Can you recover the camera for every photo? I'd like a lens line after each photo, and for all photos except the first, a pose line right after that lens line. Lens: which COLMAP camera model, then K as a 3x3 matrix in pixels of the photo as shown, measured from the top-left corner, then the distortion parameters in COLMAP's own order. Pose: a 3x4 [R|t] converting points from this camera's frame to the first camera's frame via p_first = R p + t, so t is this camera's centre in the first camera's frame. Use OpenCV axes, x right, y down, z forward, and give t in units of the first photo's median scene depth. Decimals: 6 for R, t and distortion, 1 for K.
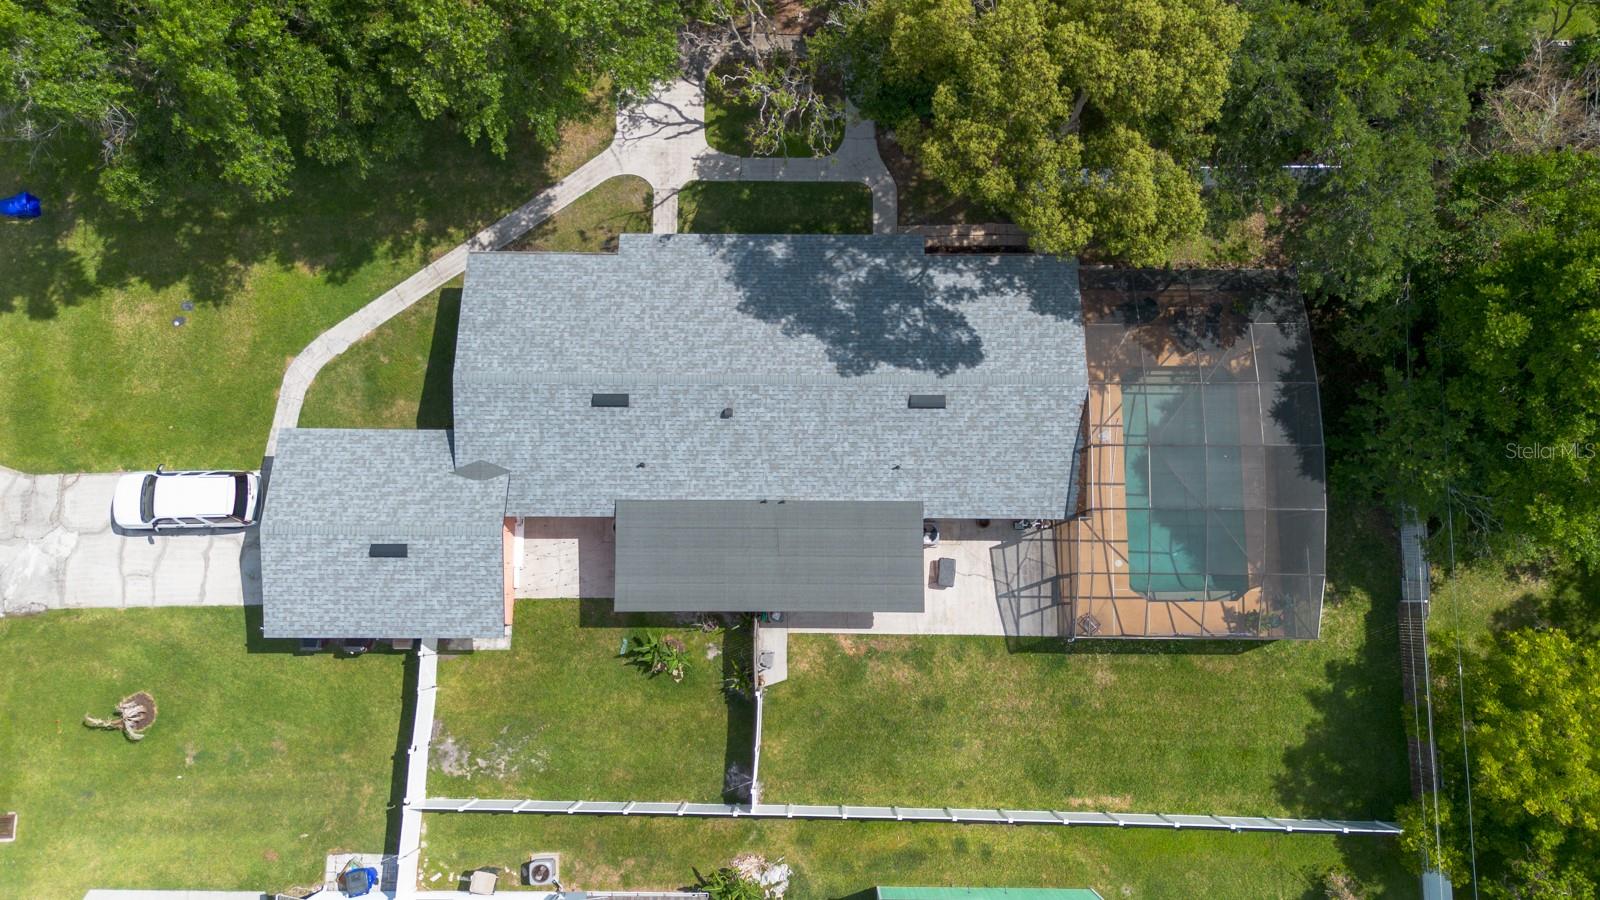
lens RADIAL K [[1127.5, 0, 788.1], [0, 1127.5, 454.0], [0, 0, 1]] dist [0.066401, -0.052611]
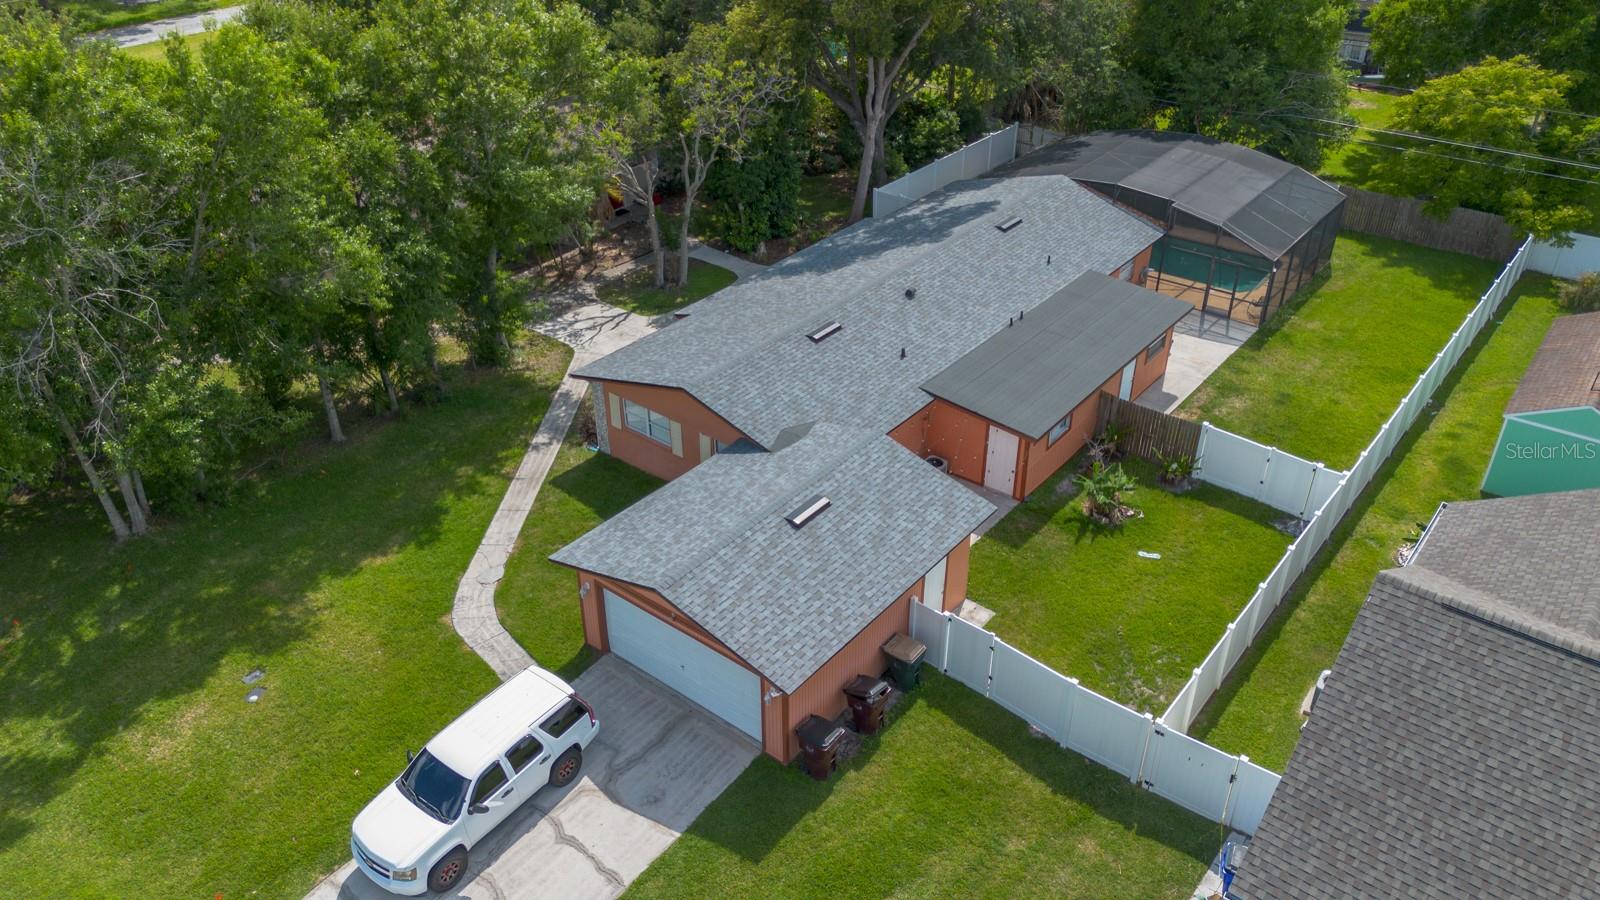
lens RADIAL K [[1127.5, 0, 788.1], [0, 1127.5, 454.0], [0, 0, 1]] dist [0.066401, -0.052611]
pose [[0.626603, -0.415403, 0.659401, -0.745766], [0.772287, 0.444530, -0.453835, 0.348313], [-0.104599, 0.793621, 0.599354, 0.525037]]
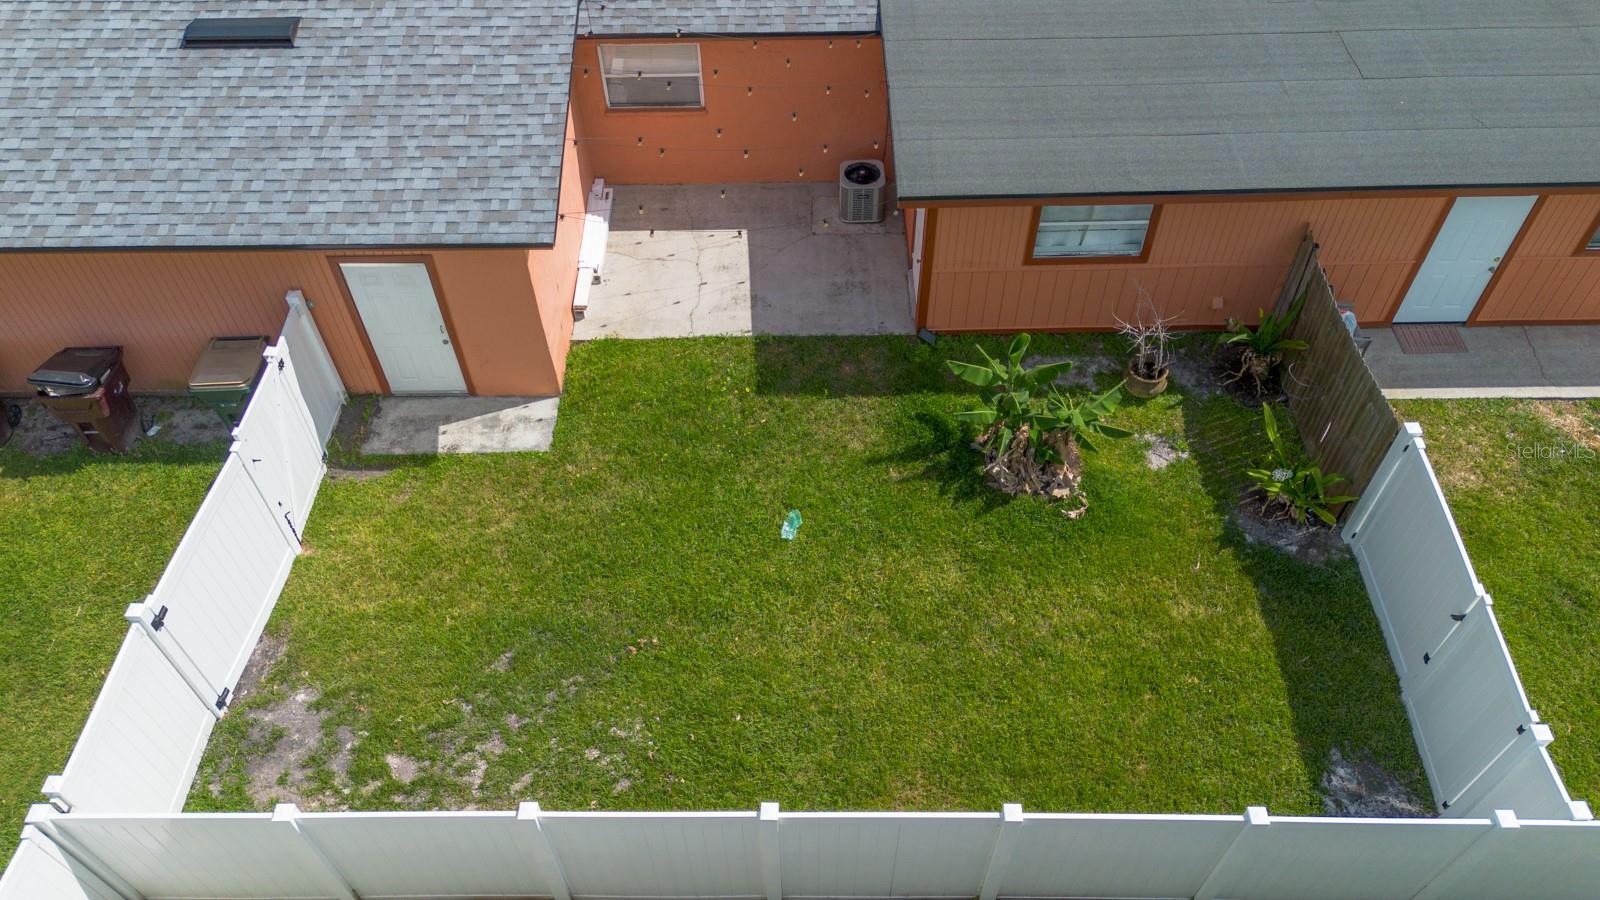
lens RADIAL K [[1127.5, 0, 788.1], [0, 1127.5, 454.0], [0, 0, 1]] dist [0.066401, -0.052611]
pose [[0.999911, -0.009057, 0.009788, -0.179383], [0.012943, 0.835861, -0.548789, 0.357489], [-0.003211, 0.548867, 0.835904, 0.730463]]
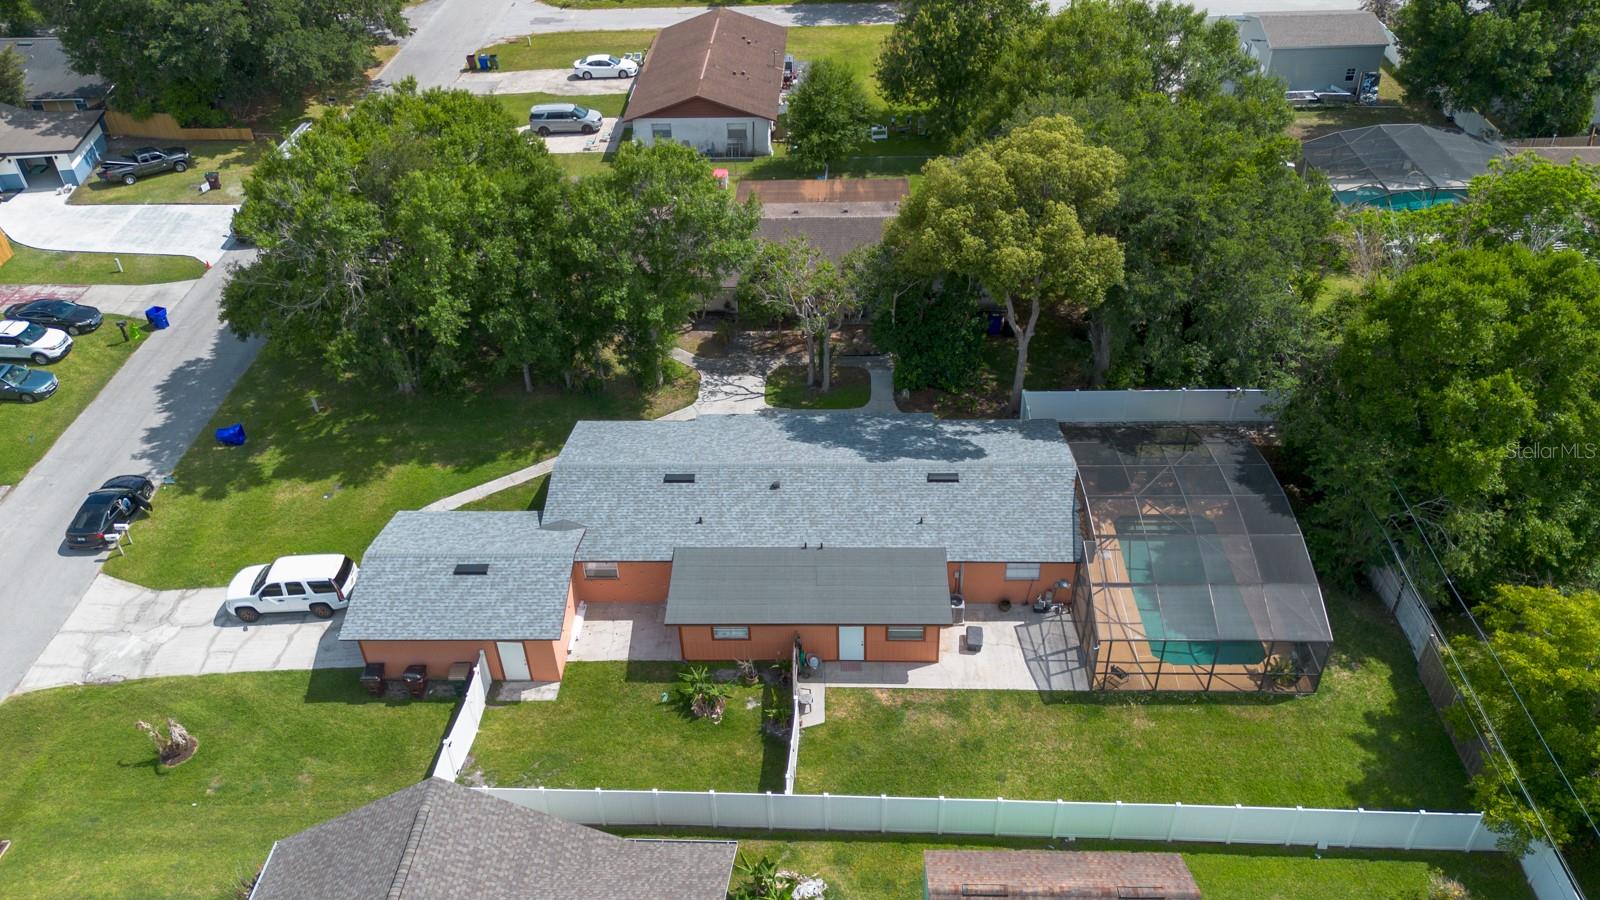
lens RADIAL K [[1168.6, 0, 800.0], [0, 1168.6, 450.0], [0, 0, 1]] dist [0.067234, -0.061025]
pose [[0.999542, 0.002133, -0.030175, 0.008544], [-0.022763, 0.710015, -0.703818, 0.761410], [0.019923, 0.704183, 0.709739, 0.090102]]
